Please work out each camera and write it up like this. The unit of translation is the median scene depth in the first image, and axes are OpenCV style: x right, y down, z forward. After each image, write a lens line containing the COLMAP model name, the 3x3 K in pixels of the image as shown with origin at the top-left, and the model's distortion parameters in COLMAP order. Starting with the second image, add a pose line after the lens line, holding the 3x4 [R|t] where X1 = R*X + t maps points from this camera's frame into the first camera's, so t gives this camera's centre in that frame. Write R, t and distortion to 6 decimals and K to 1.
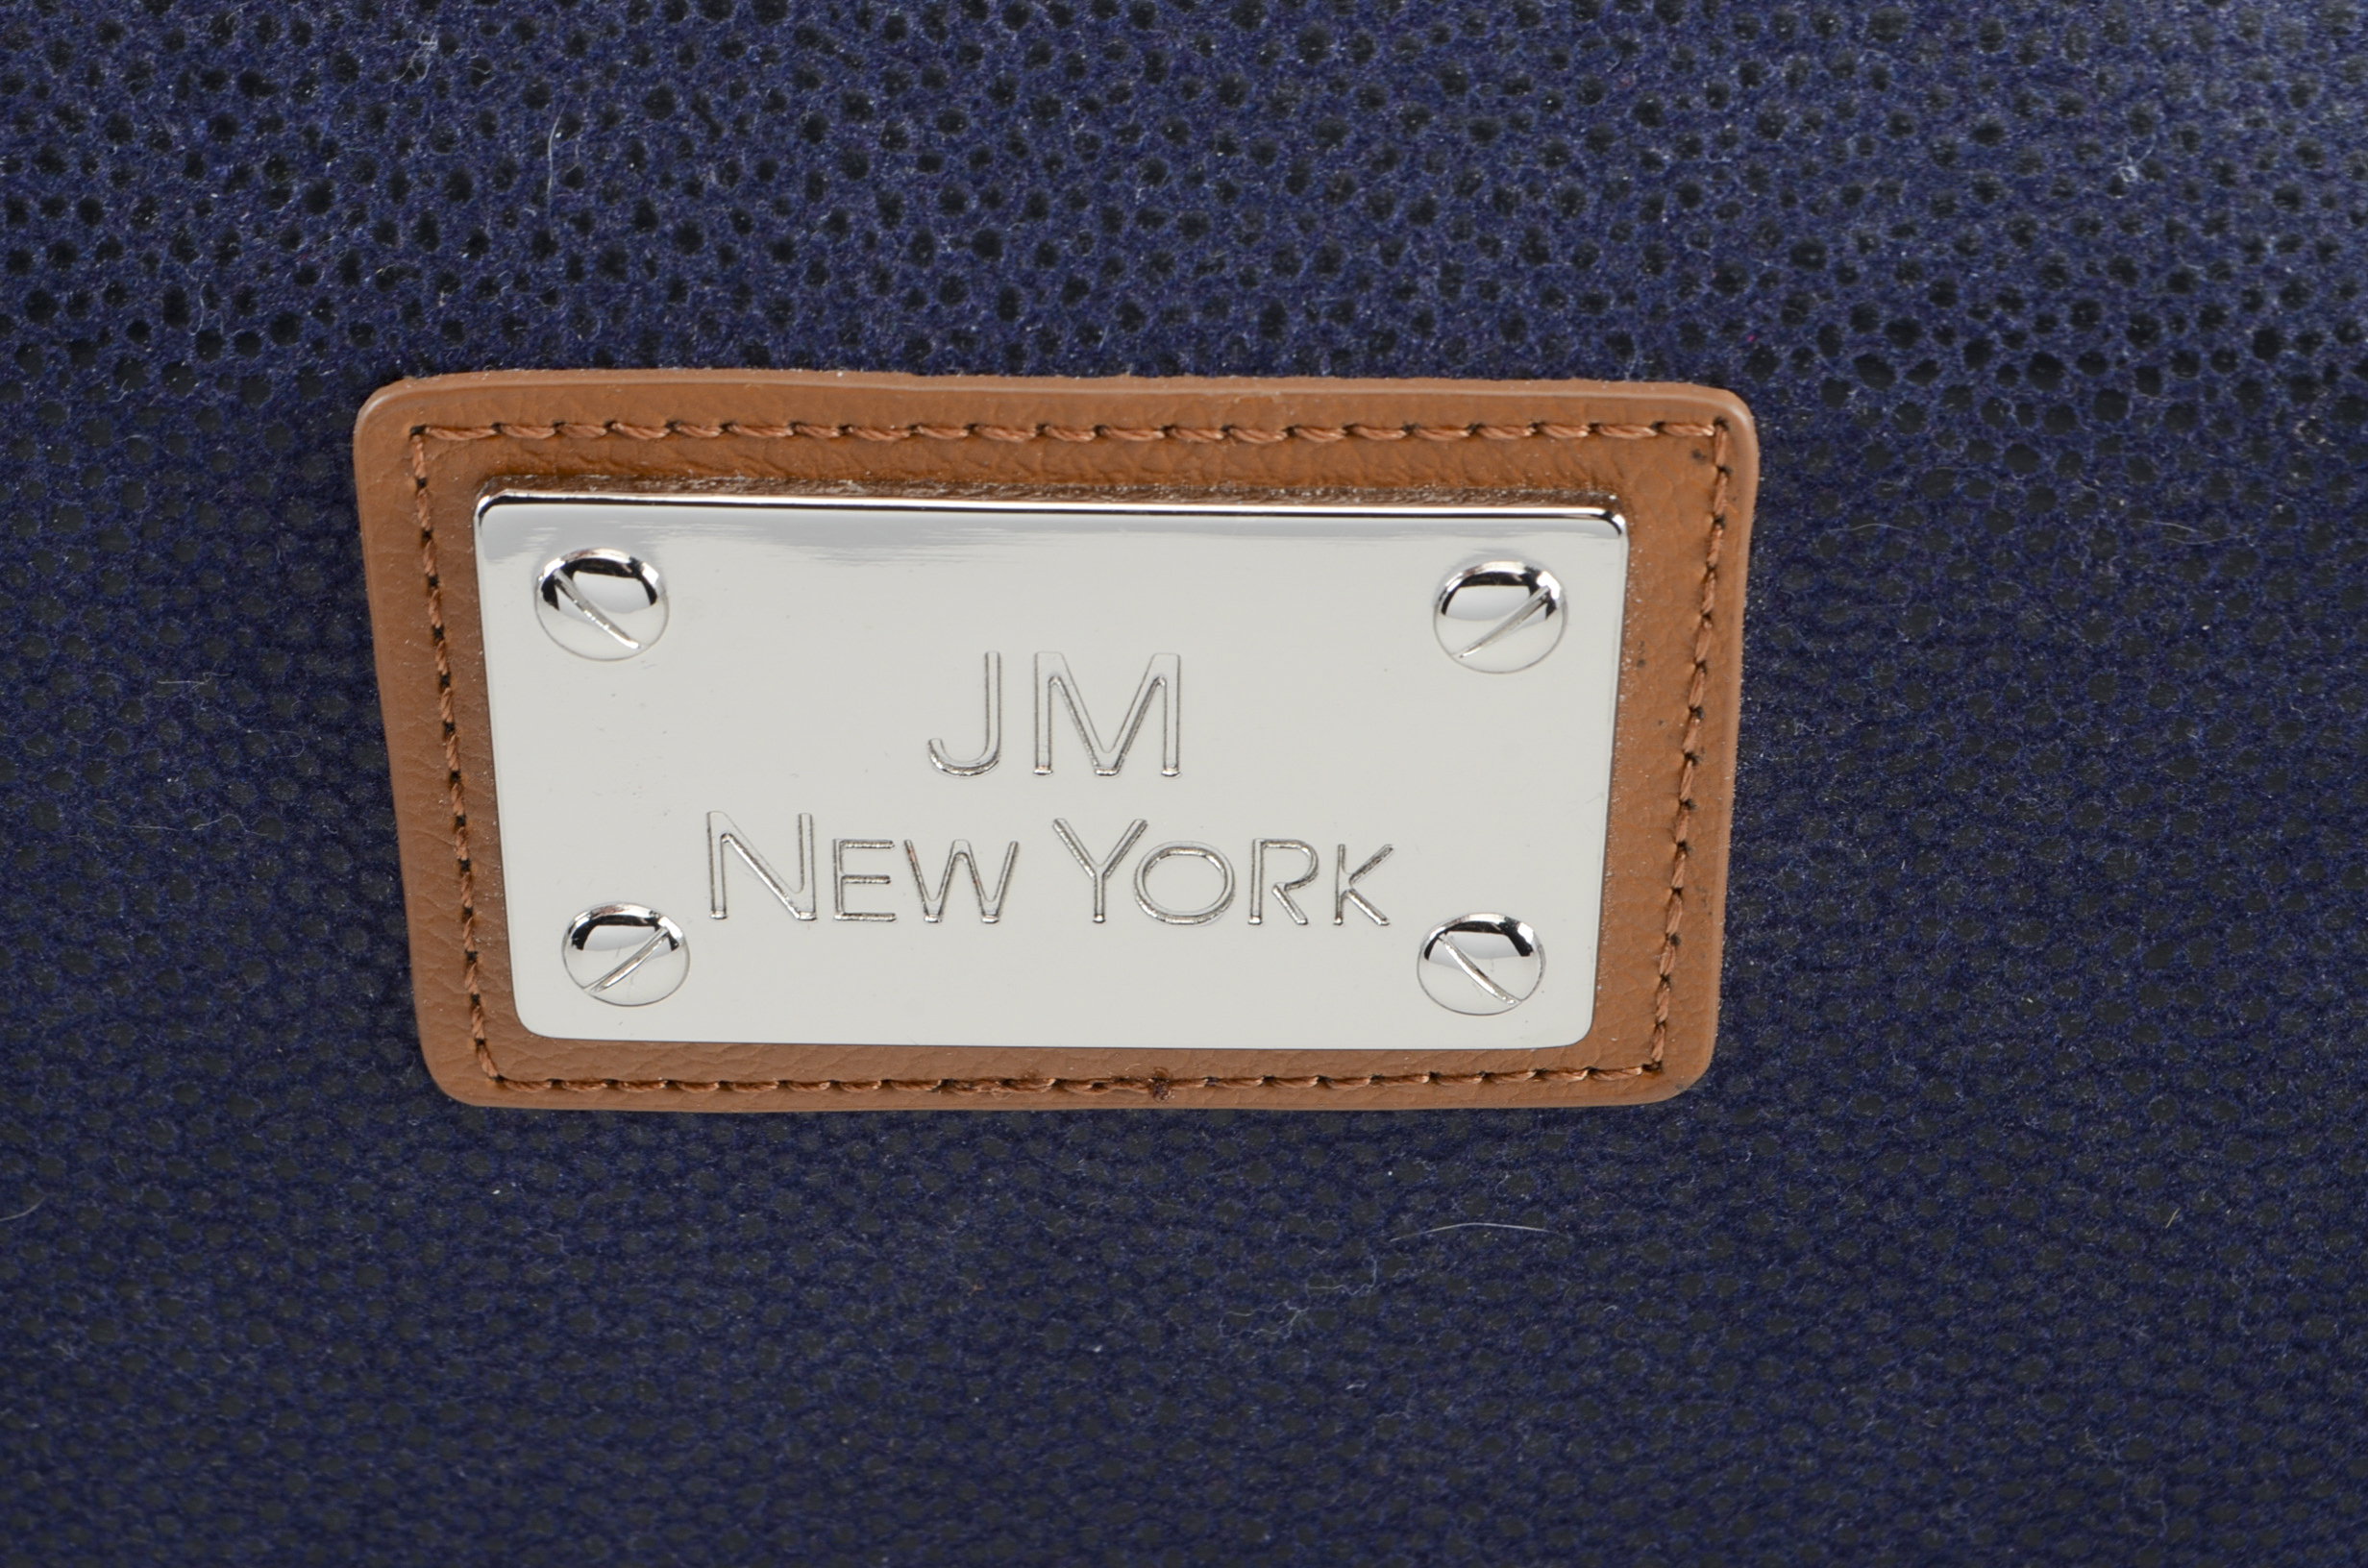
lens RADIAL K [[5668.7, 0, 1184.9], [0, 5668.7, 783.5], [0, 0, 1]] dist [-0.047102, 0.000000]
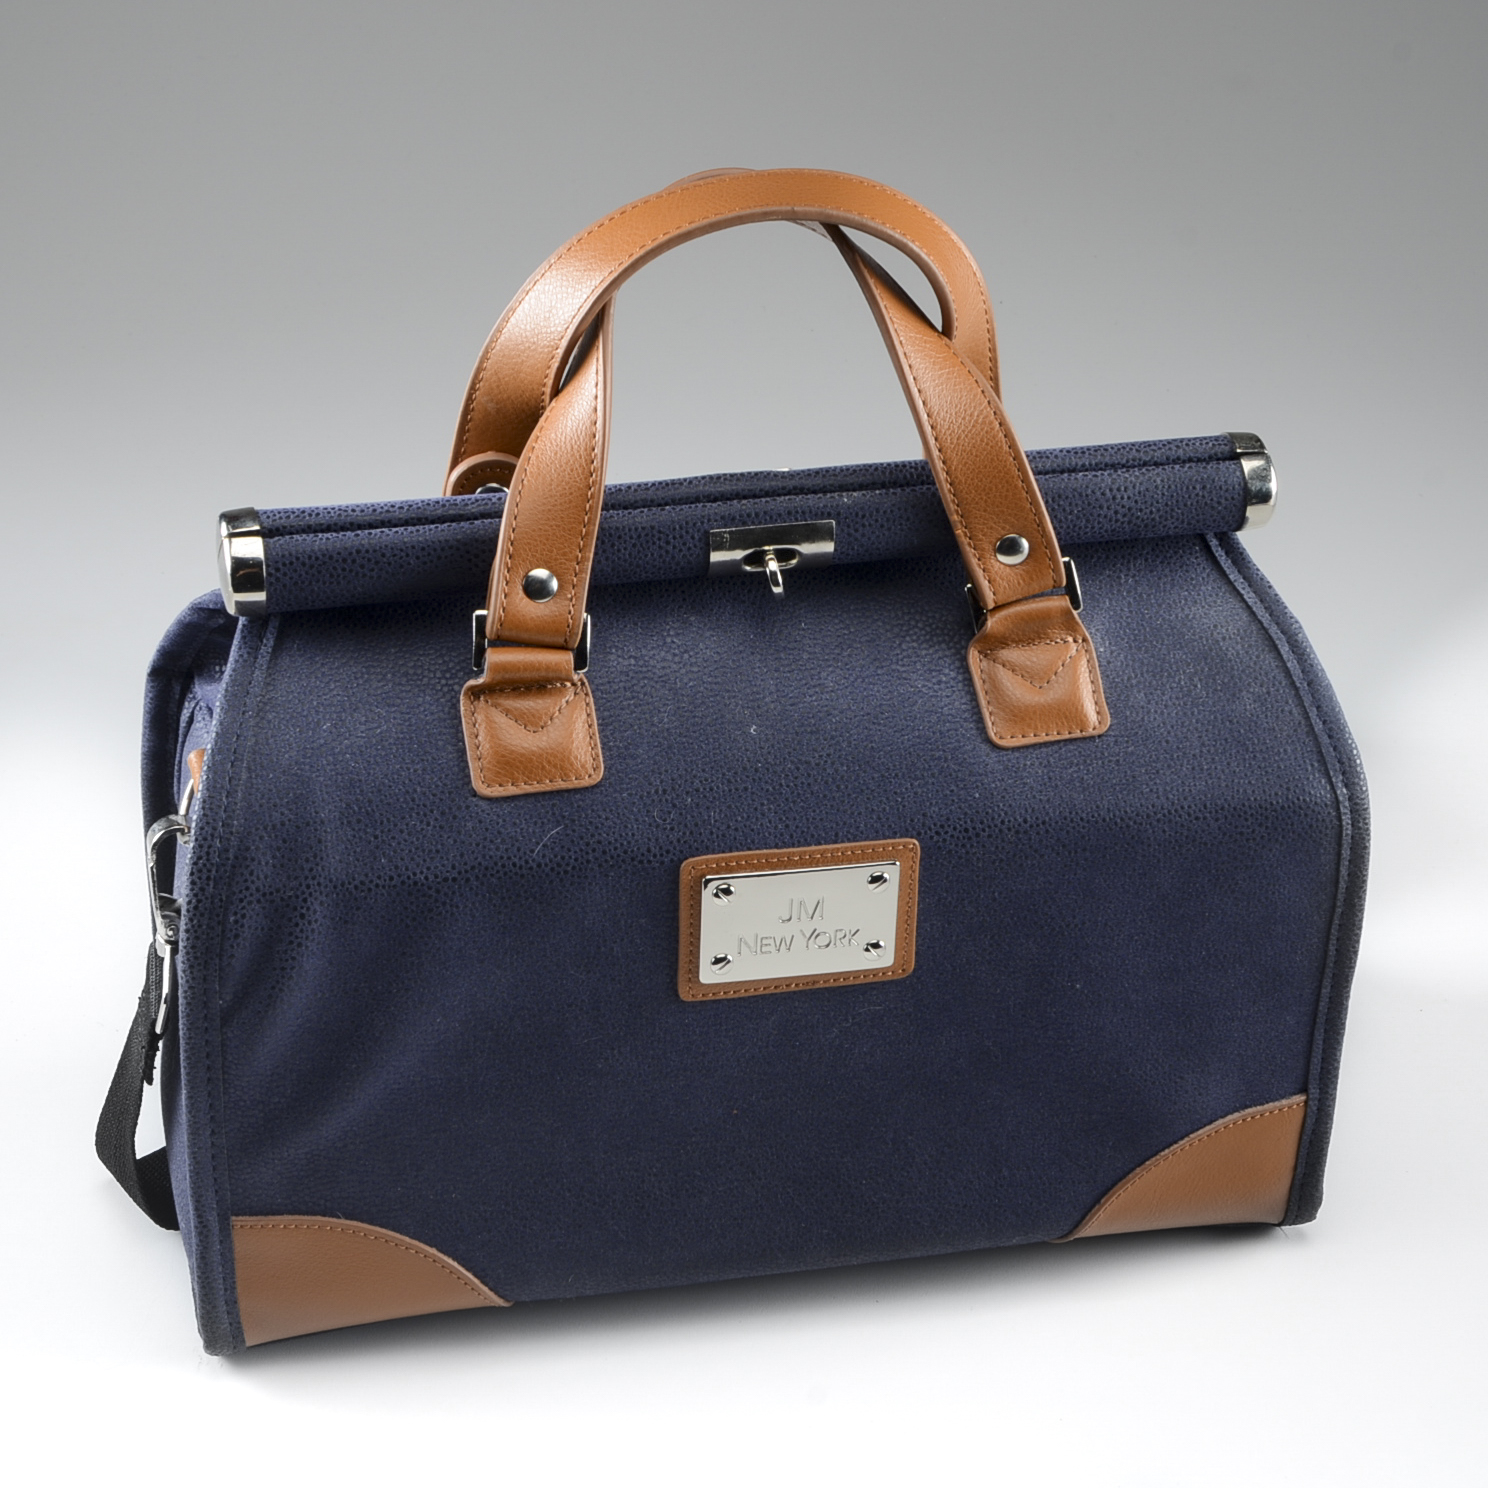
lens RADIAL K [[3662.4, 0, 744.3], [0, 3662.4, 743.3], [0, 0, 1]] dist [0.092764, 0.000000]
pose [[0.974386, -0.087862, 0.207007, -0.838828], [0.120661, 0.981057, -0.151553, 0.380790], [-0.189770, 0.172649, 0.966530, -2.600388]]
